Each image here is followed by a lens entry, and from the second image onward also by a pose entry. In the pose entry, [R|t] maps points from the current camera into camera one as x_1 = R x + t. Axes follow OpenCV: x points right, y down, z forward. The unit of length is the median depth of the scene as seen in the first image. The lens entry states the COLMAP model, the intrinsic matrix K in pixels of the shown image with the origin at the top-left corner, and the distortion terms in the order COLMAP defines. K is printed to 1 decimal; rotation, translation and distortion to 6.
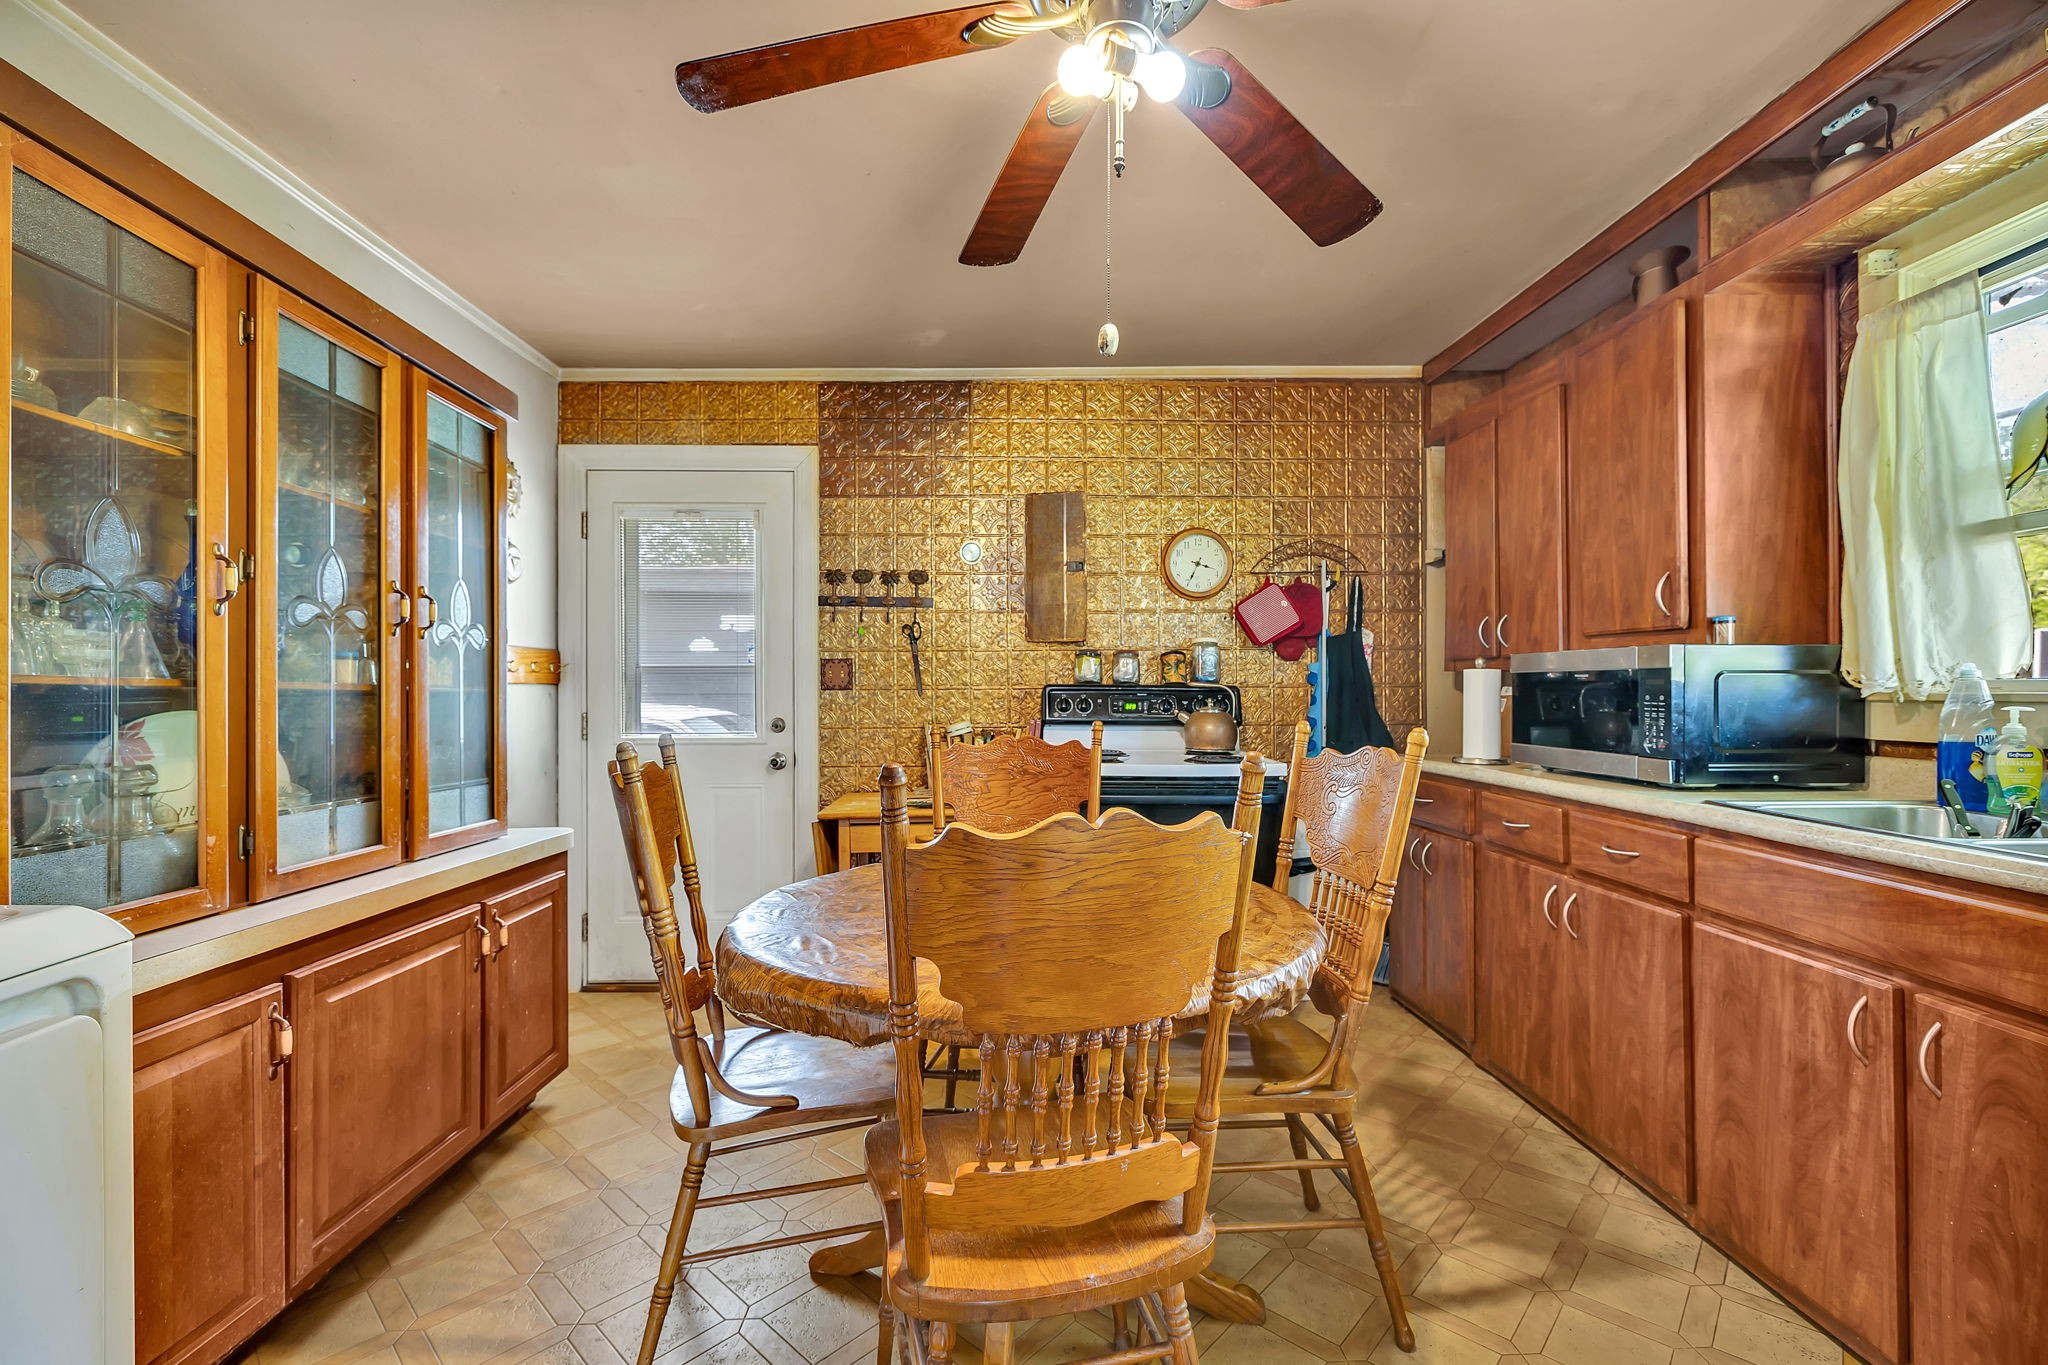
lens RADIAL K [[917.8, 0, 1025.6], [0, 917.8, 707.3], [0, 0, 1]] dist [-0.000688, 0.000276]
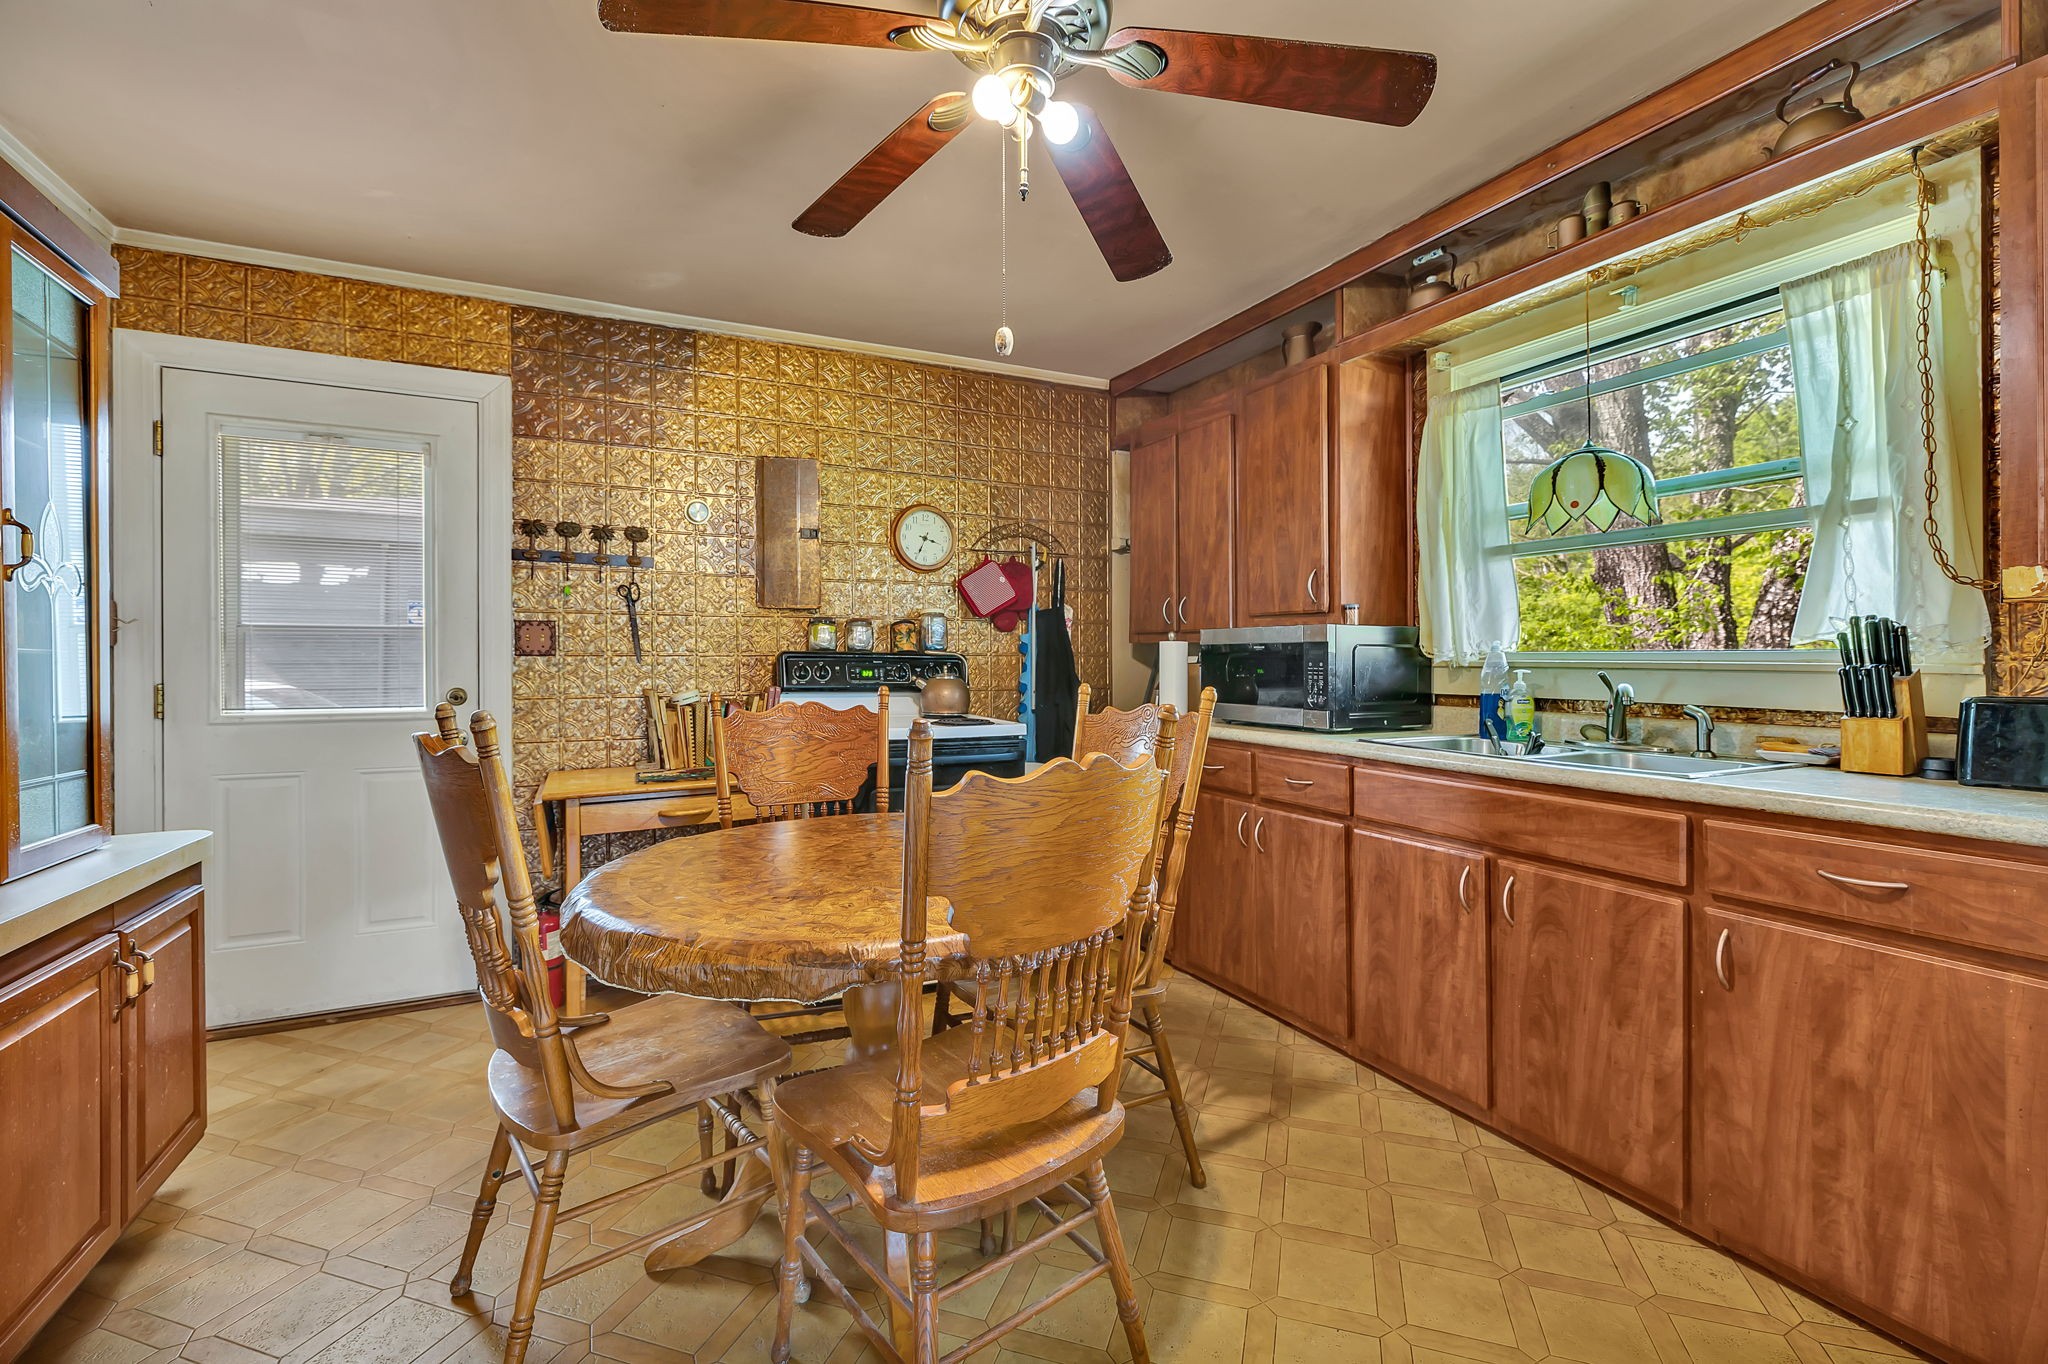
lens RADIAL K [[932.1, 0, 1024.0], [0, 932.1, 682.0], [0, 0, 1]] dist [0.000166, 0.000547]
pose [[0.899177, -0.006315, 0.437539, -0.249920], [0.004690, 0.999978, 0.004793, 0.006029], [-0.437559, -0.002257, 0.899187, -0.021468]]
